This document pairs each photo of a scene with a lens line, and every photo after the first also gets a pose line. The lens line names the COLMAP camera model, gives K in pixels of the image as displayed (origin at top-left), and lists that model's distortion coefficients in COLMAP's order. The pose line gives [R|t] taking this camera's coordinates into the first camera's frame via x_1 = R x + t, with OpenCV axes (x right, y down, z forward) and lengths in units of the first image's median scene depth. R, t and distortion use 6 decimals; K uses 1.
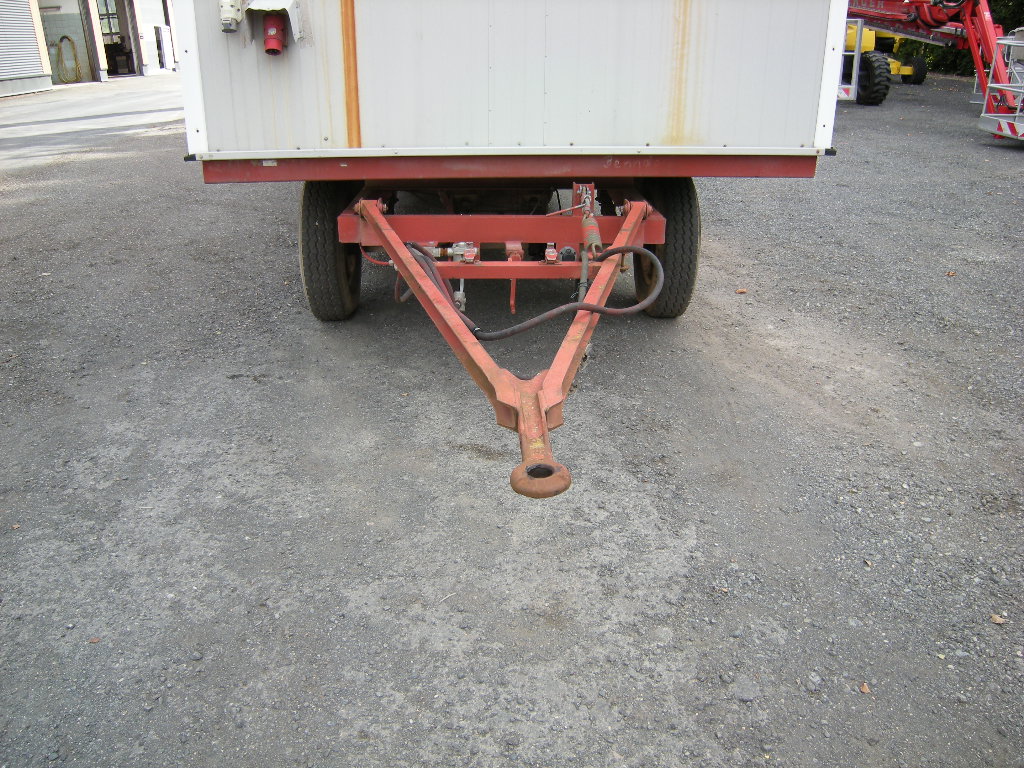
lens RADIAL K [[851.9, 0, 512.0], [0, 851.9, 384.0], [0, 0, 1]] dist [-0.124895, 0.063429]
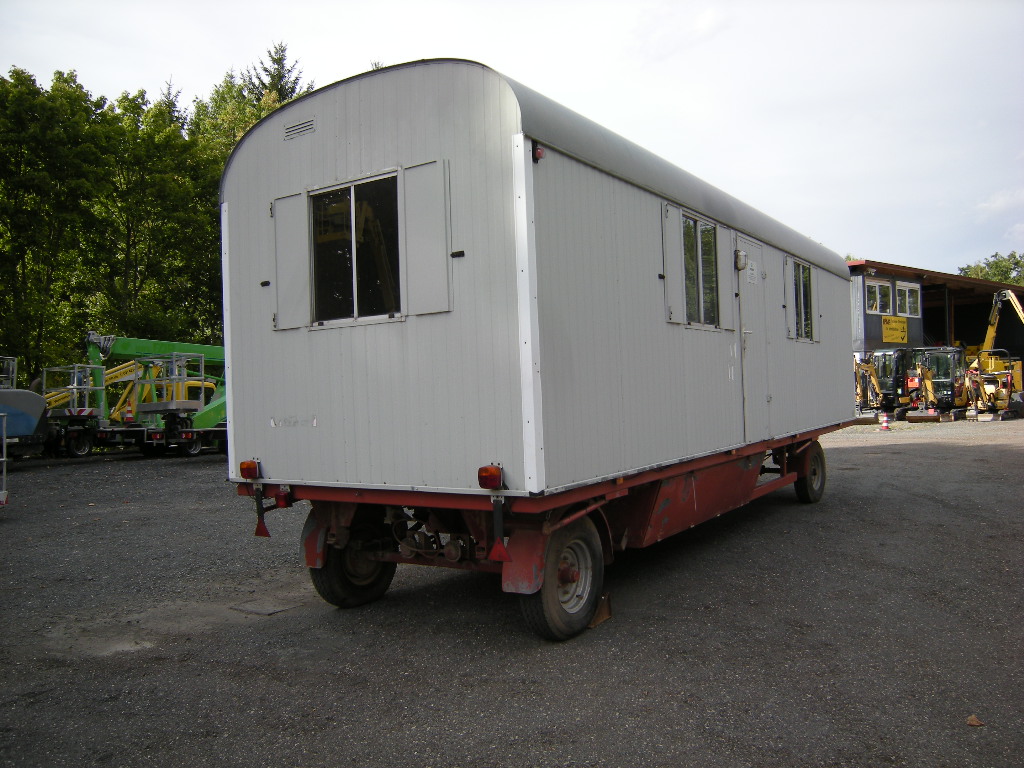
lens RADIAL K [[851.9, 0, 512.0], [0, 851.9, 384.0], [0, 0, 1]] dist [-0.124895, 0.063429]
pose [[0.787339, -0.044223, -0.614933, 1.190168], [-0.195906, 0.927783, -0.317552, -0.003675], [0.584567, 0.370490, 0.721816, -0.051917]]
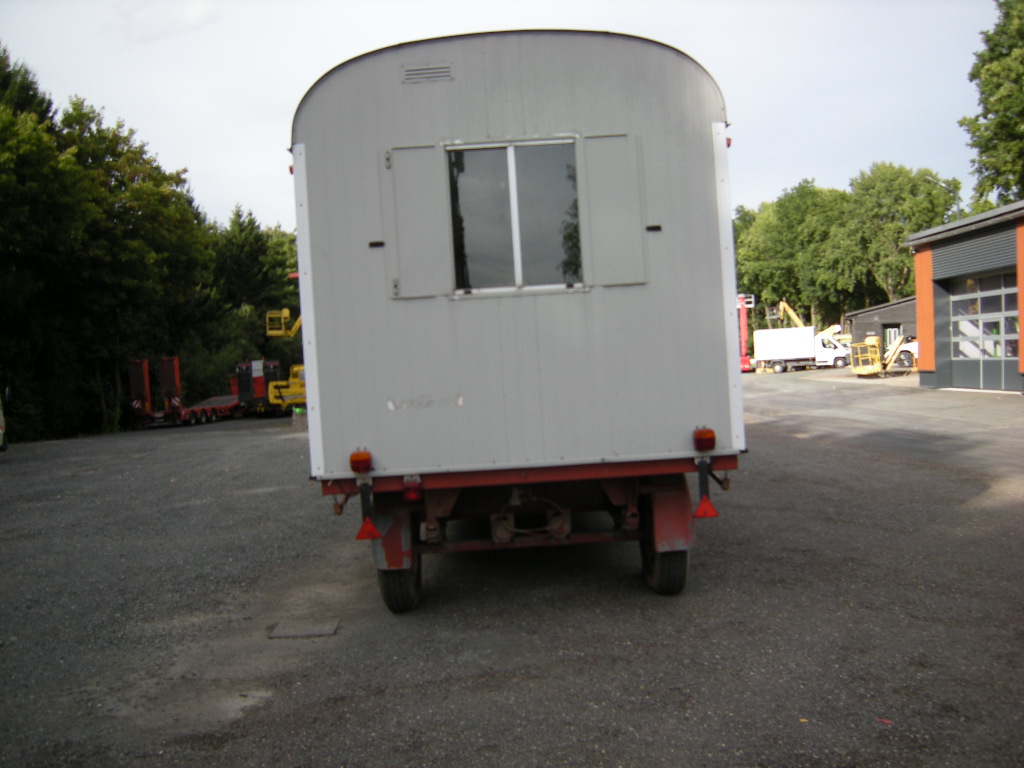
lens RADIAL K [[851.9, 0, 512.0], [0, 851.9, 384.0], [0, 0, 1]] dist [-0.124895, 0.063429]
pose [[0.994917, -0.070034, -0.072360, 0.093678], [0.039129, 0.930958, -0.363023, 0.135487], [0.092788, 0.358347, 0.928966, -0.448591]]
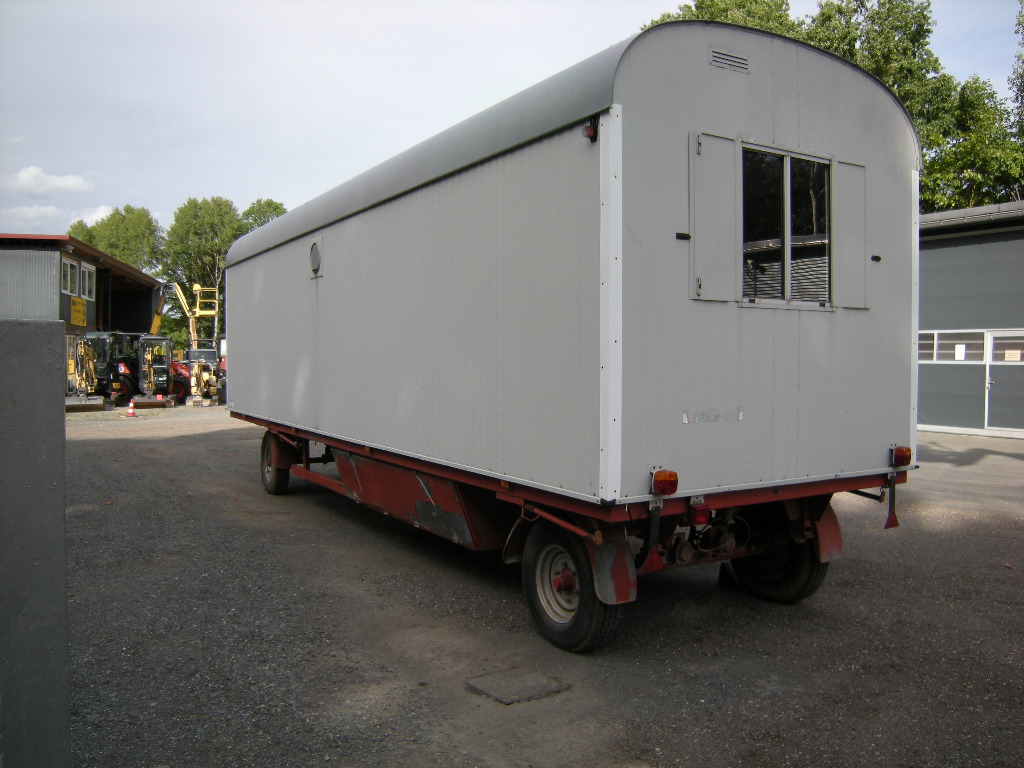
lens RADIAL K [[851.9, 0, 512.0], [0, 851.9, 384.0], [0, 0, 1]] dist [-0.124895, 0.063429]
pose [[0.897861, -0.023792, 0.439635, -1.038157], [0.177559, 0.933303, -0.312118, -0.061262], [-0.402887, 0.358300, 0.842201, -0.100461]]
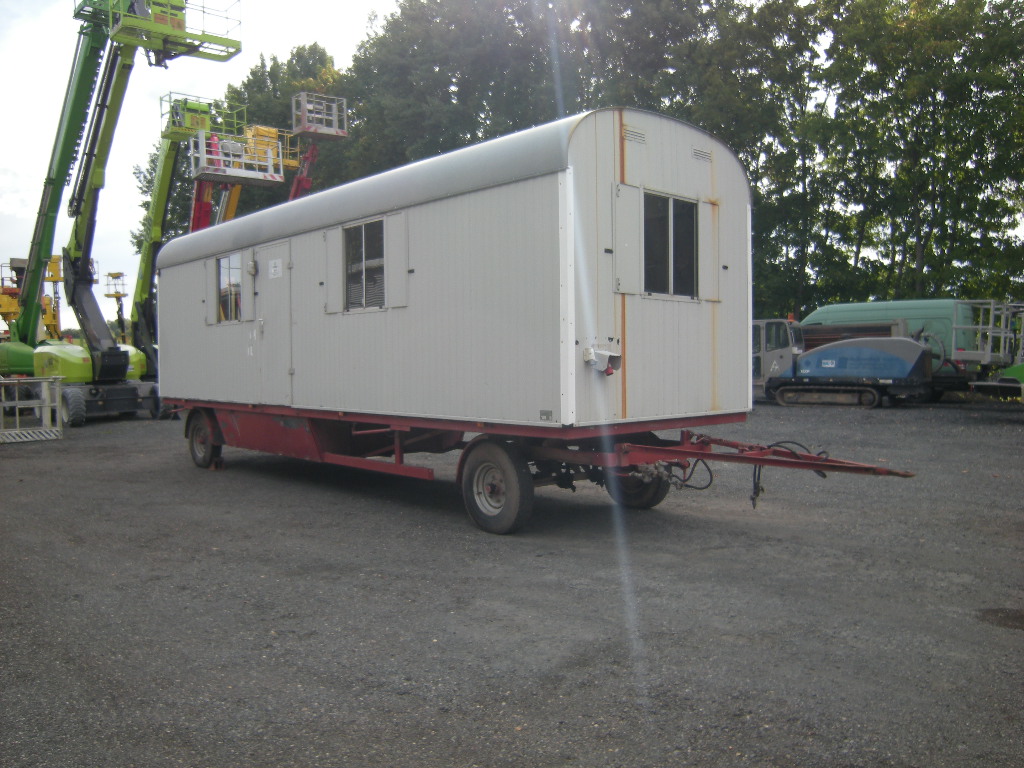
lens RADIAL K [[851.9, 0, 512.0], [0, 851.9, 384.0], [0, 0, 1]] dist [-0.124895, 0.063429]
pose [[0.795897, -0.028415, 0.604765, -1.605486], [0.242336, 0.930339, -0.275213, 0.144541], [-0.554816, 0.365598, 0.747340, -0.429823]]
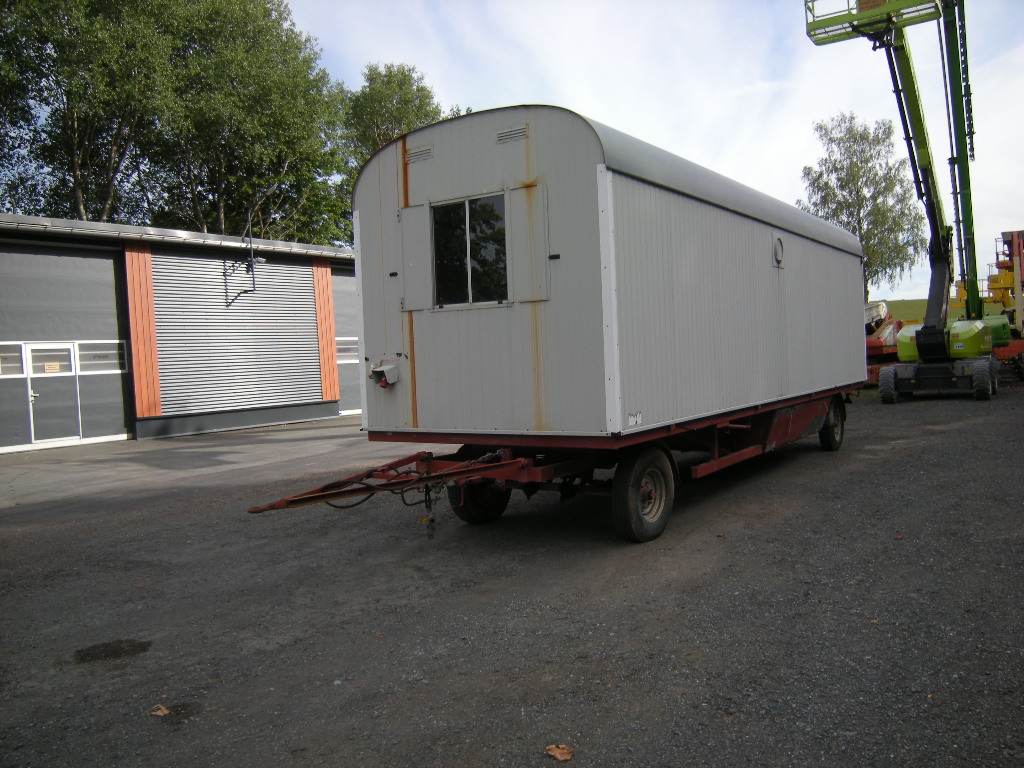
lens RADIAL K [[851.9, 0, 512.0], [0, 851.9, 384.0], [0, 0, 1]] dist [-0.124895, 0.063429]
pose [[0.769235, -0.014120, -0.638810, 1.381536], [-0.202033, 0.943090, -0.264127, 0.143584], [0.606185, 0.332236, 0.722605, -0.483222]]
